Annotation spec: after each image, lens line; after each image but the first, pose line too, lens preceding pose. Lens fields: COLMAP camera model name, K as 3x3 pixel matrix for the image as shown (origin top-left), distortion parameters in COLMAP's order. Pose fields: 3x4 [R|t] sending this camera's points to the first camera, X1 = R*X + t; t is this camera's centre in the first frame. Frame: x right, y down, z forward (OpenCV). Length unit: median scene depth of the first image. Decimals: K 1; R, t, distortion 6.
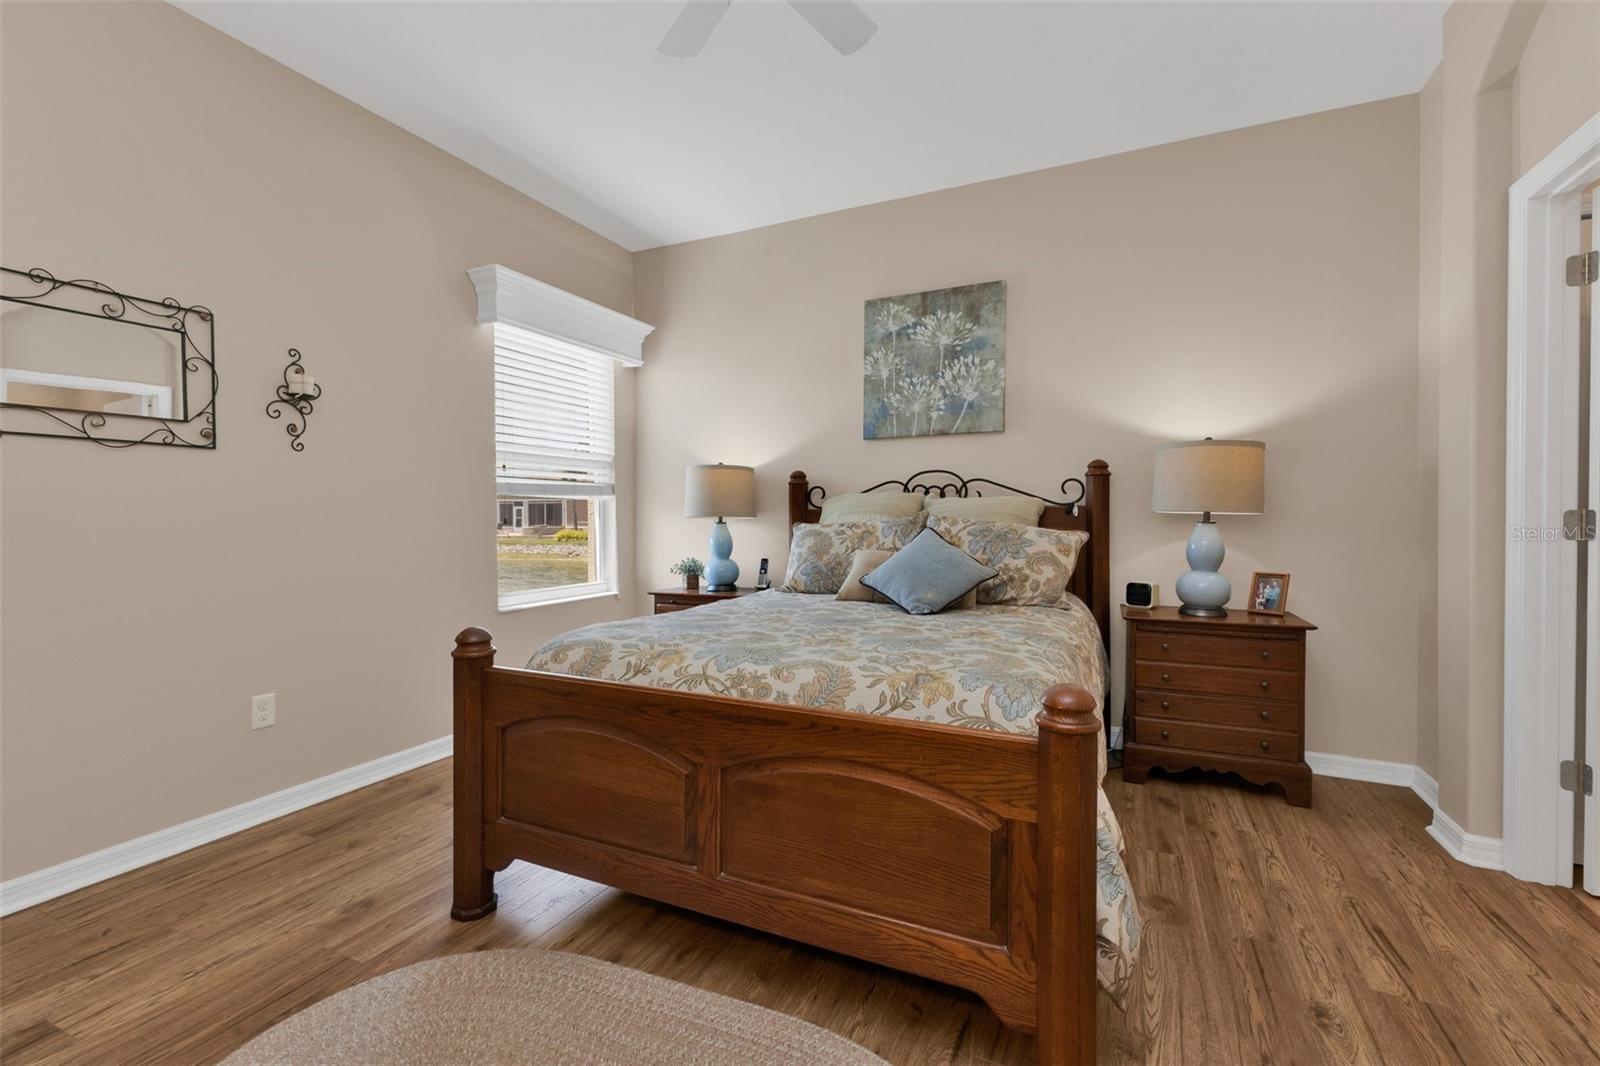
lens RADIAL K [[705.2, 0, 796.9], [0, 705.2, 528.5], [0, 0, 1]] dist [0.020304, -0.006144]
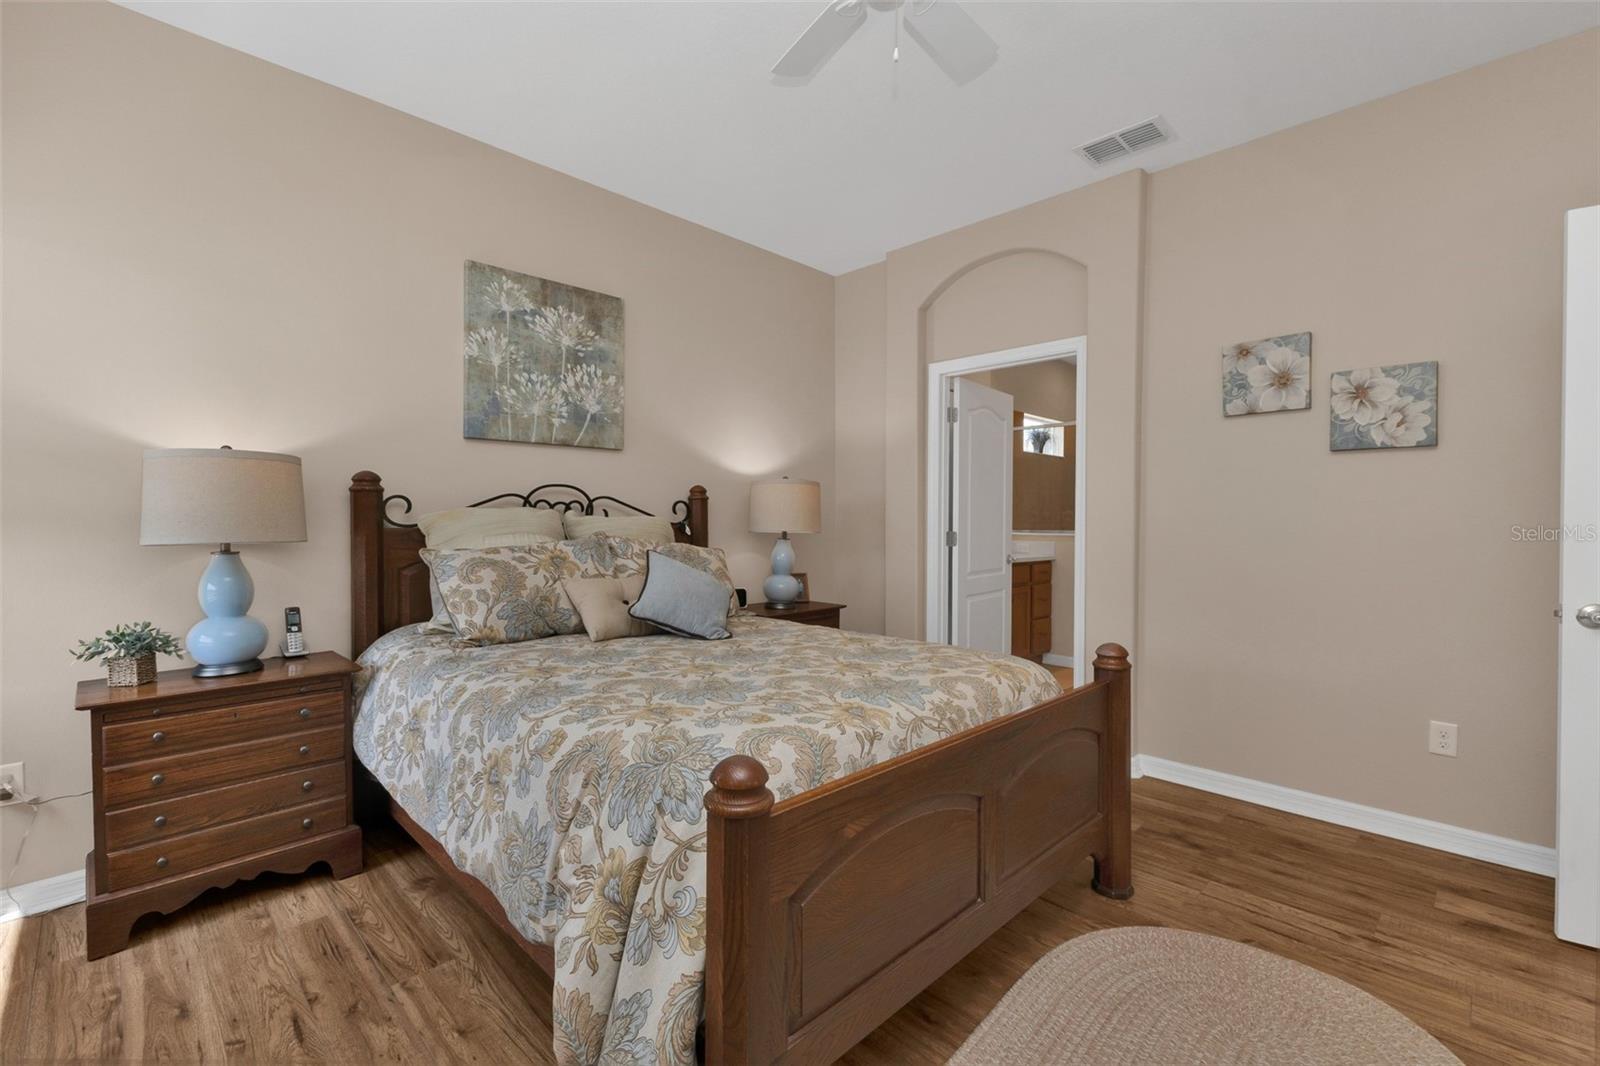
lens RADIAL K [[705.2, 0, 796.9], [0, 705.2, 528.5], [0, 0, 1]] dist [0.020304, -0.006144]
pose [[0.330276, -0.008727, 0.943844, -0.547863], [0.011694, 0.999918, 0.005153, -0.027841], [-0.943812, 0.009336, 0.330351, 0.423721]]
